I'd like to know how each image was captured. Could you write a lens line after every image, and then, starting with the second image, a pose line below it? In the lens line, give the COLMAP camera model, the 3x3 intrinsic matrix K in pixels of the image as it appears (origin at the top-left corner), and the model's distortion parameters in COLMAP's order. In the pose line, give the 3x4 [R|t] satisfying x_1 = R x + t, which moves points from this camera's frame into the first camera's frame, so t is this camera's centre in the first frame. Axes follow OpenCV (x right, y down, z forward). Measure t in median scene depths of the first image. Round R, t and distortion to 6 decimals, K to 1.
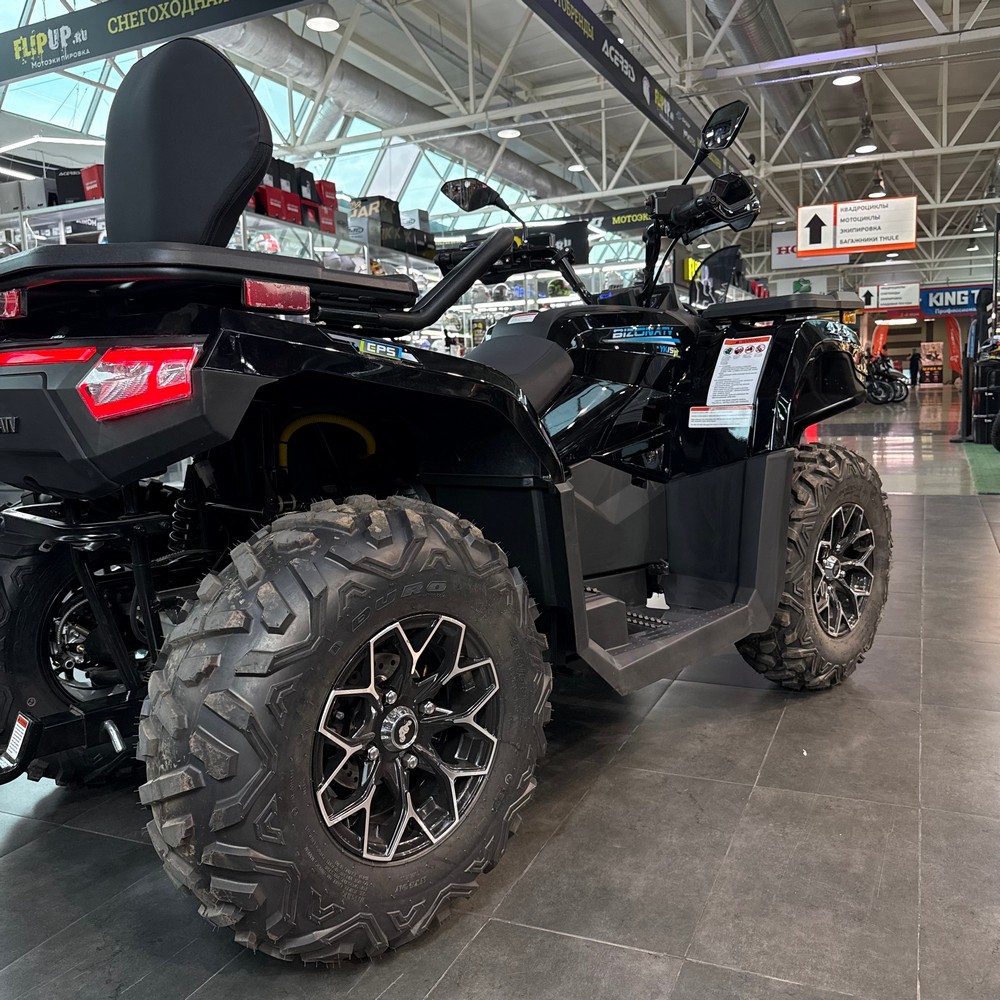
lens RADIAL K [[1004.4, 0, 495.4], [0, 1004.4, 511.7], [0, 0, 1]] dist [0.028973, 0.000000]
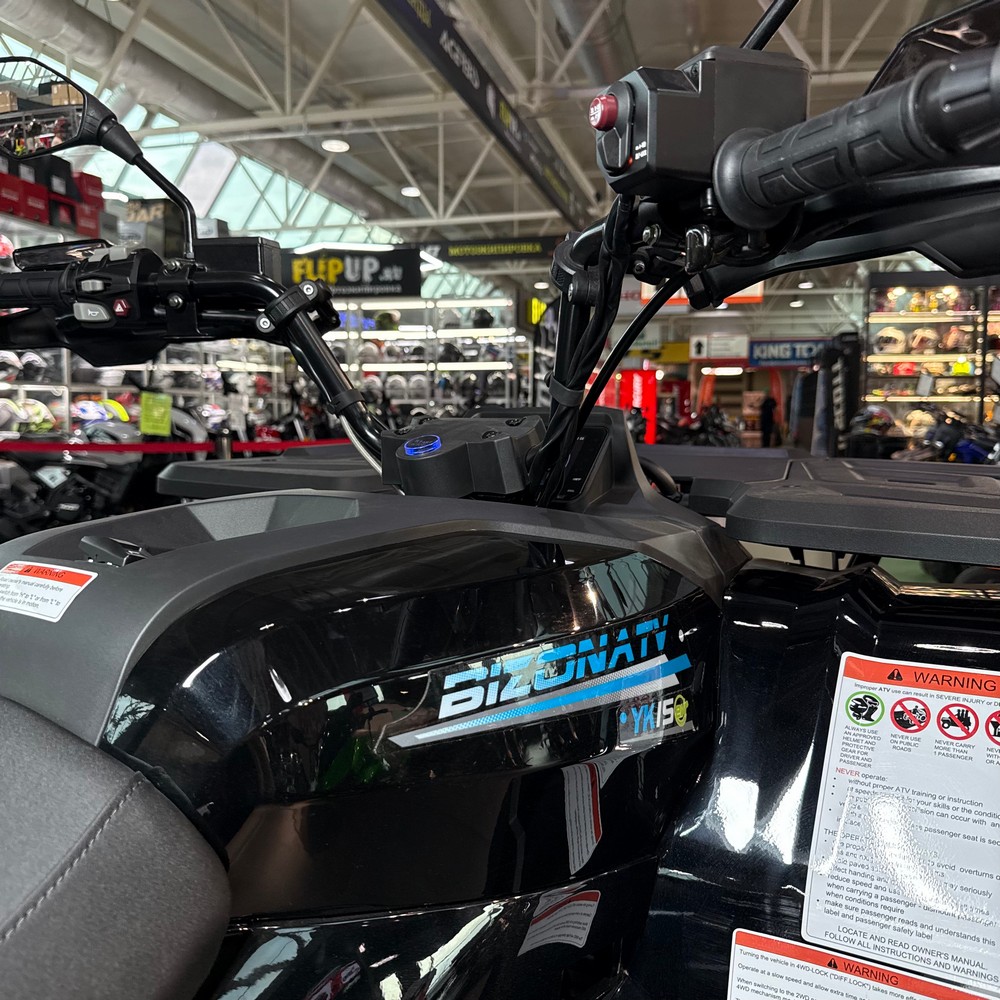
lens RADIAL K [[1004.4, 0, 507.1], [0, 1004.4, 503.8], [0, 0, 1]] dist [0.028973, 0.000000]
pose [[0.983800, 0.025303, 0.177478, 0.014325], [-0.018981, 0.999127, -0.037228, -0.033127], [-0.178265, 0.033257, 0.983420, 0.122527]]
